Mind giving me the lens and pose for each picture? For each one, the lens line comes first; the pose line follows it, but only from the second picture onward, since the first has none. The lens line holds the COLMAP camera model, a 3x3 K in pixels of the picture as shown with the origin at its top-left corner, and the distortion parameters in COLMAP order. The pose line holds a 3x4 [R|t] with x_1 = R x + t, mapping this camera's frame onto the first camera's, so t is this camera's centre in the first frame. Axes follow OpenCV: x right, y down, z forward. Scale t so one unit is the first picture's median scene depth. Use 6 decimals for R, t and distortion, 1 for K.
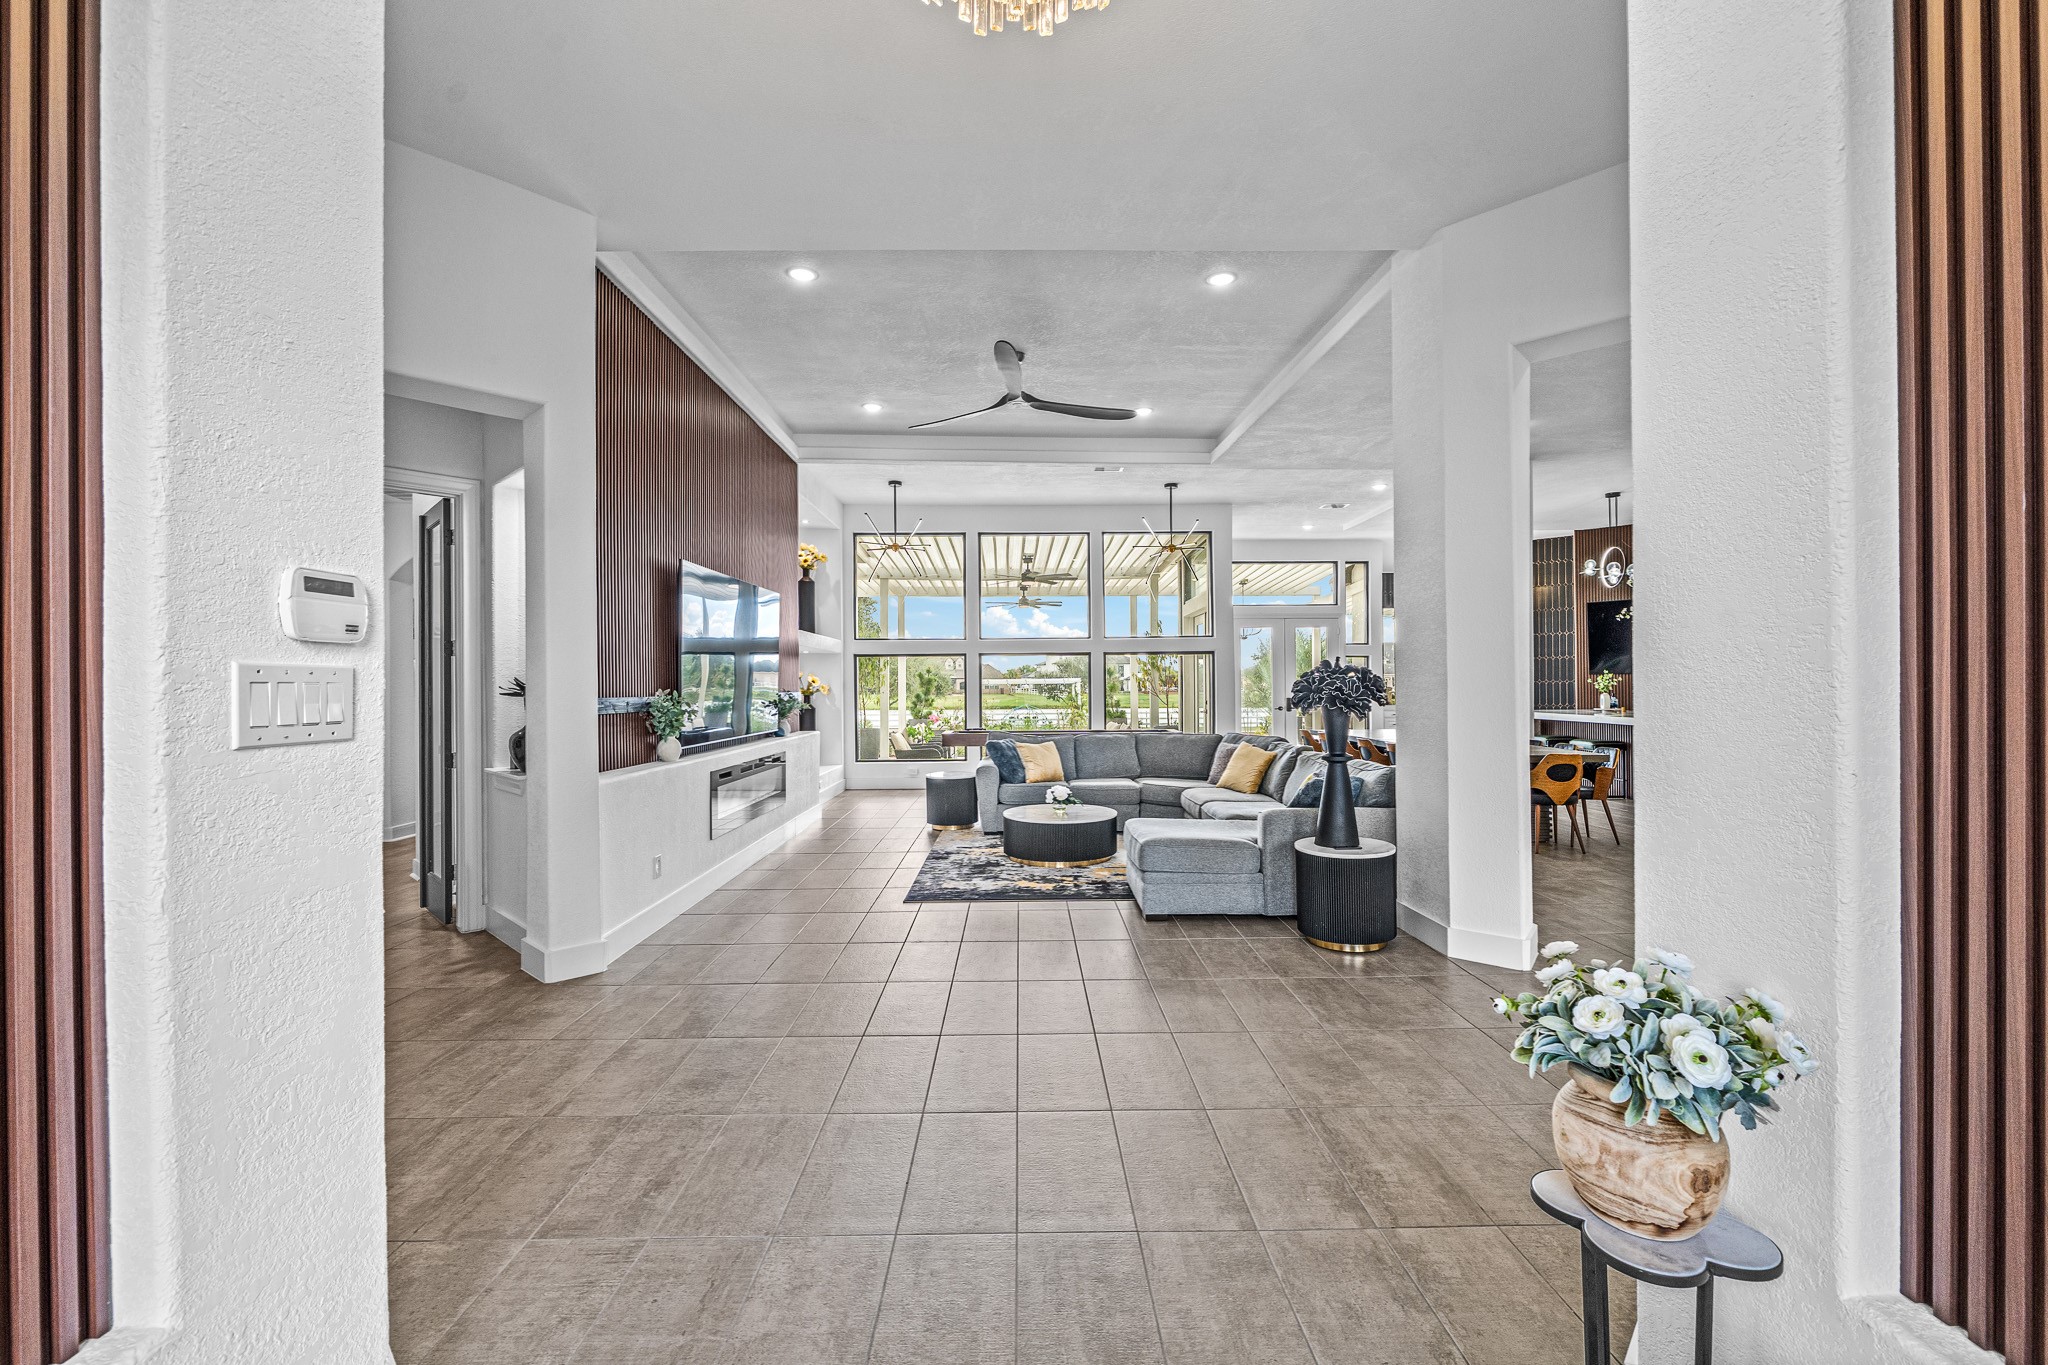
lens RADIAL K [[856.2, 0, 1030.0], [0, 856.2, 678.7], [0, 0, 1]] dist [0.000472, 0.000096]
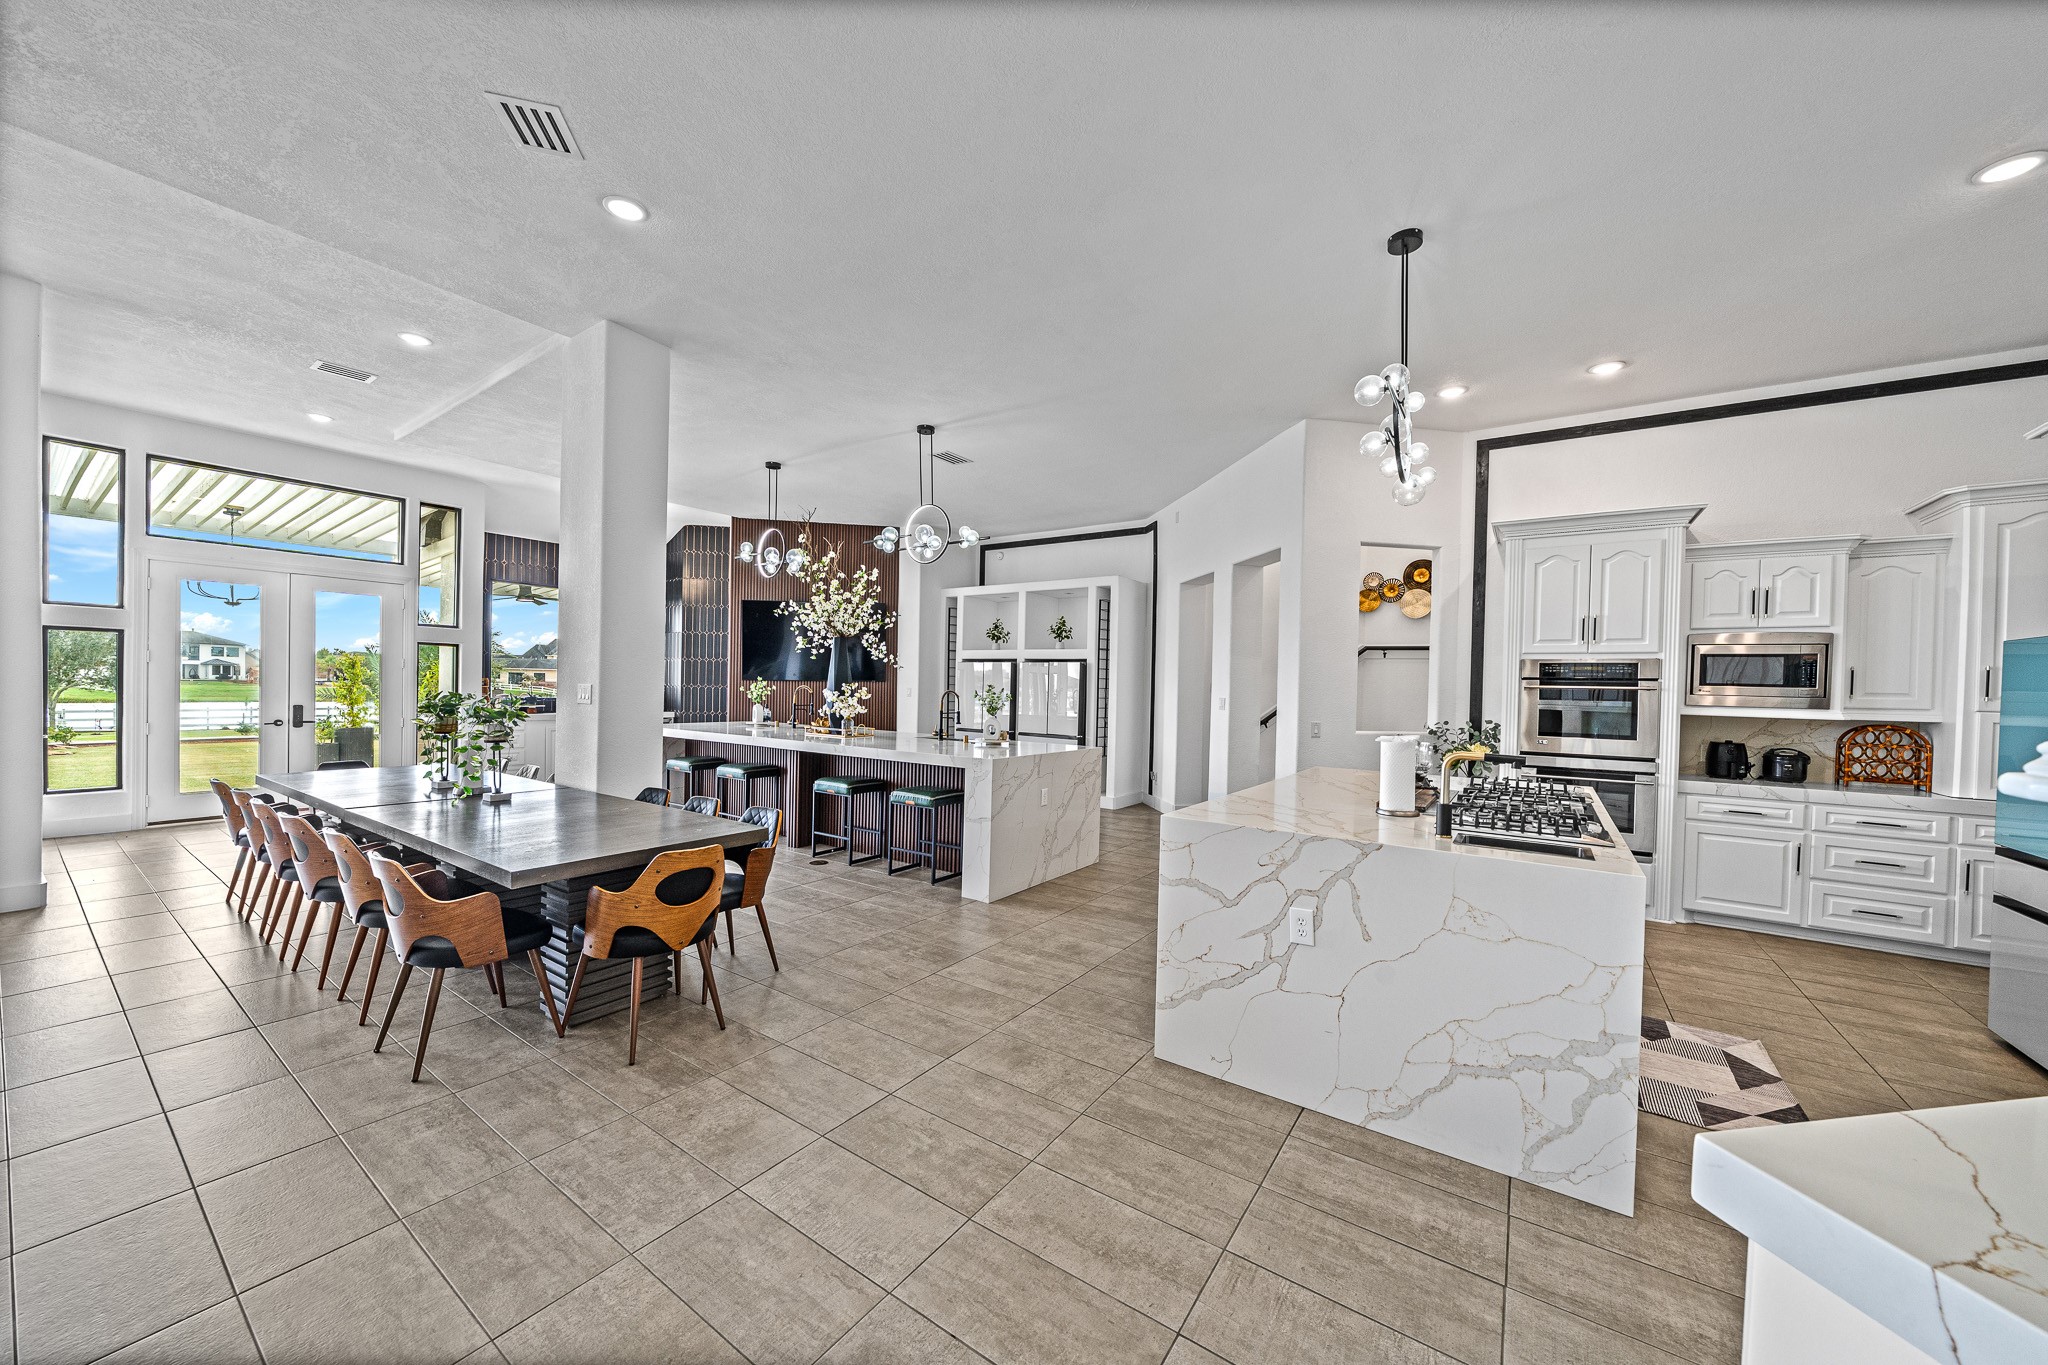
lens RADIAL K [[730.4, 0, 1027.1], [0, 730.4, 688.4], [0, 0, 1]] dist [0.001295, 0.000053]
pose [[0.580751, 0.013809, 0.813964, 0.237043], [-0.027694, 0.999613, 0.002800, -0.007847], [-0.813610, -0.024168, 0.580908, 0.363577]]
